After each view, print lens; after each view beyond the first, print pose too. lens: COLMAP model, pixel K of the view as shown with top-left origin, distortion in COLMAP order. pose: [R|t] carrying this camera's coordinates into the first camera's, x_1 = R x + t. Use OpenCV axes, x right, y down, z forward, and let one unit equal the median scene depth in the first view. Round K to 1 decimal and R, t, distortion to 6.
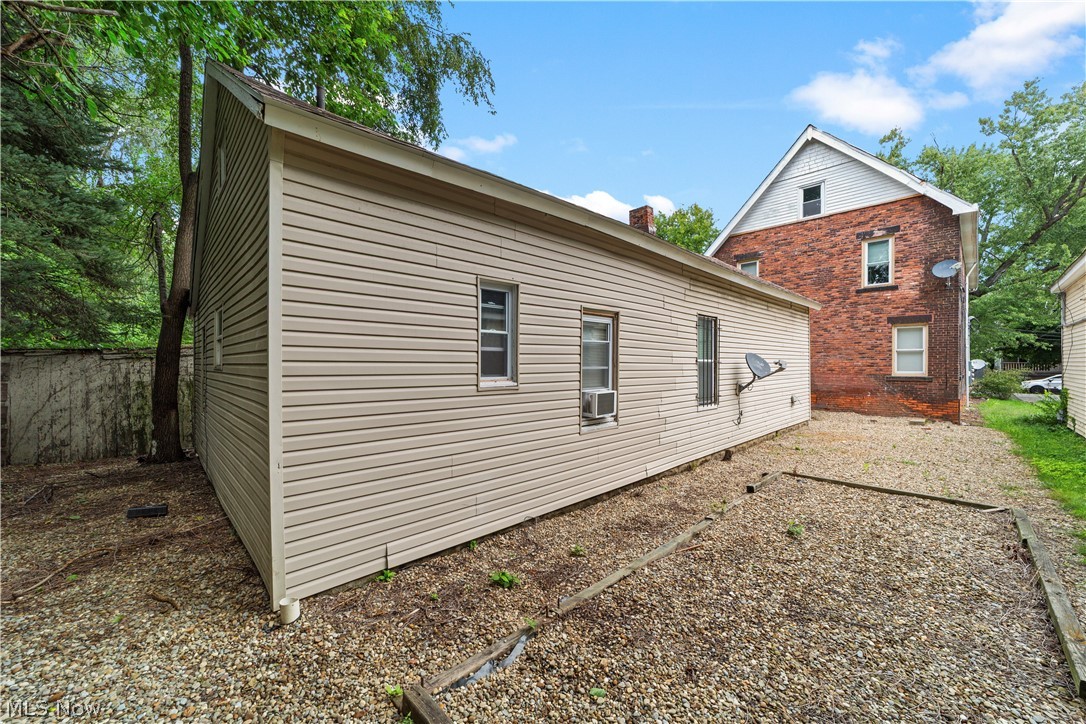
lens RADIAL K [[420.2, 0, 538.6], [0, 420.2, 362.8], [0, 0, 1]] dist [-0.001930, 0.000598]
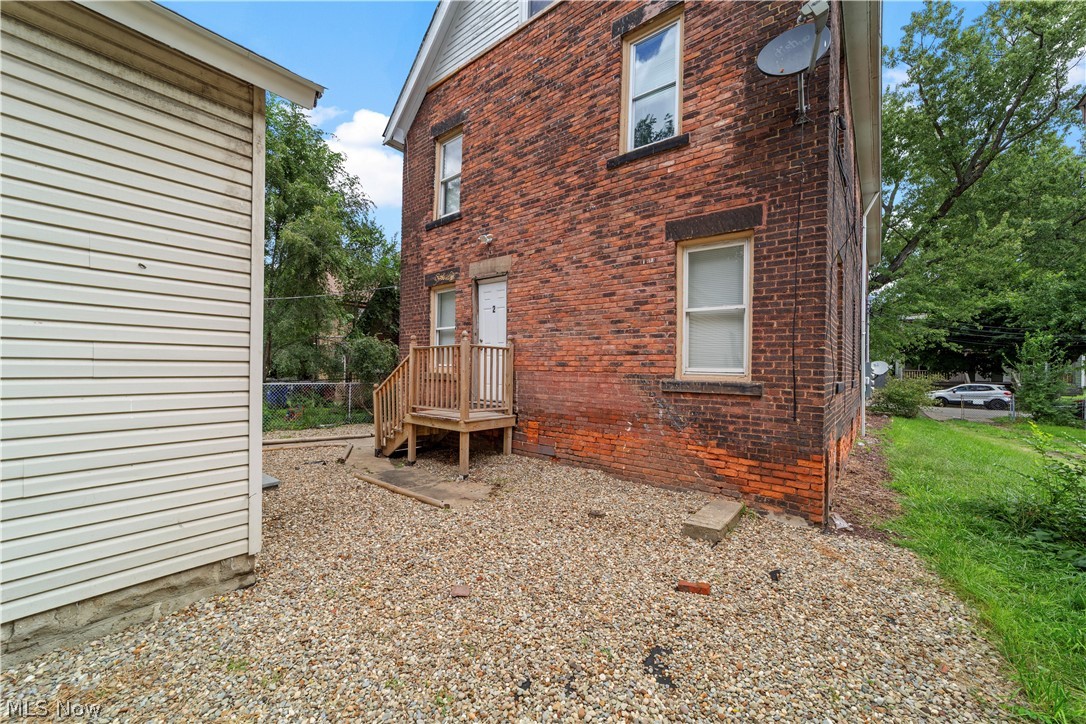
lens RADIAL K [[420.2, 0, 541.2], [0, 420.2, 362.3], [0, 0, 1]] dist [-0.001930, 0.000598]
pose [[0.991271, 0.017902, 0.130616, 0.649917], [-0.016246, 0.999774, -0.013730, 0.022486], [-0.130832, 0.011488, 0.991338, 0.620856]]
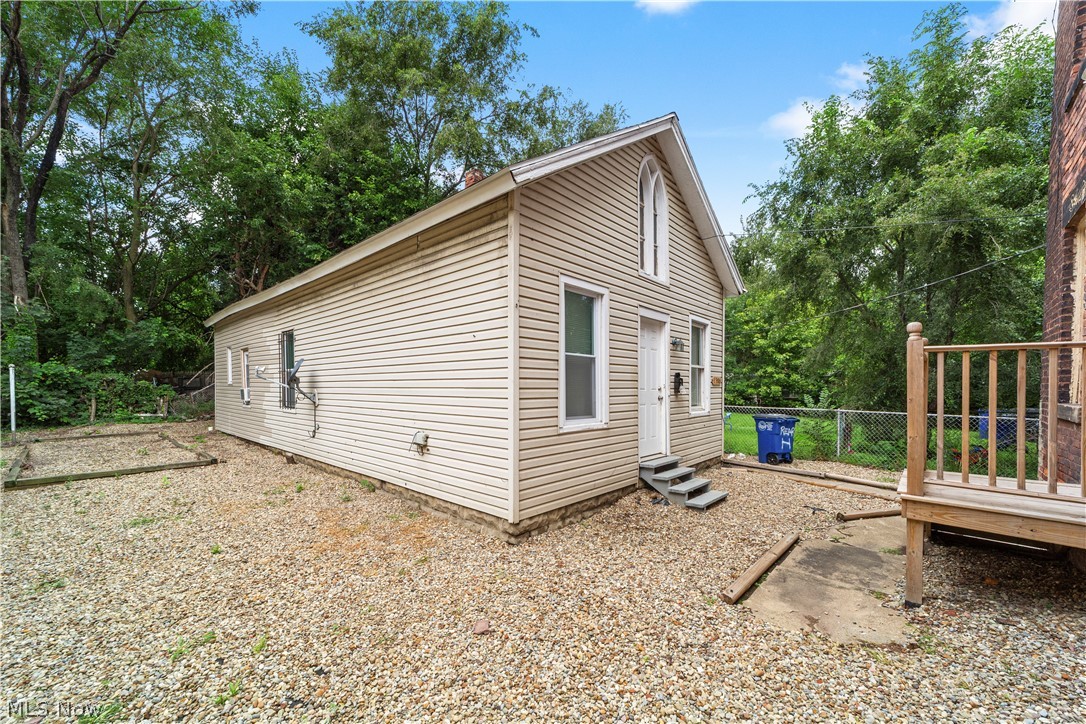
lens RADIAL K [[420.2, 0, 540.2], [0, 420.2, 395.3], [0, 0, 1]] dist [-0.001930, 0.000598]
pose [[0.073058, 0.017775, -0.997169, 0.711106], [-0.004029, 0.999838, 0.017528, 0.022287], [0.997320, 0.002737, 0.073117, 0.695894]]
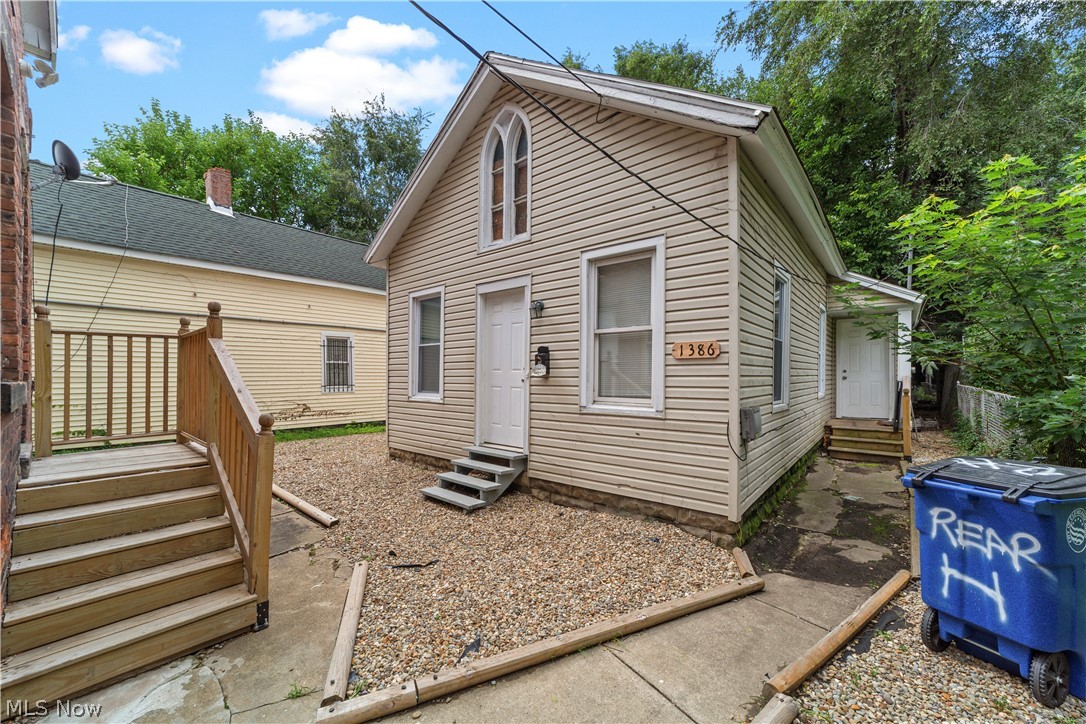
lens RADIAL K [[420.2, 0, 542.6], [0, 420.2, 372.8], [0, 0, 1]] dist [-0.001930, 0.000598]
pose [[-0.993366, -0.000278, -0.114998, 0.569729], [0.000061, 0.999996, -0.002939, 0.023931], [0.114998, -0.002927, -0.993361, 0.876022]]
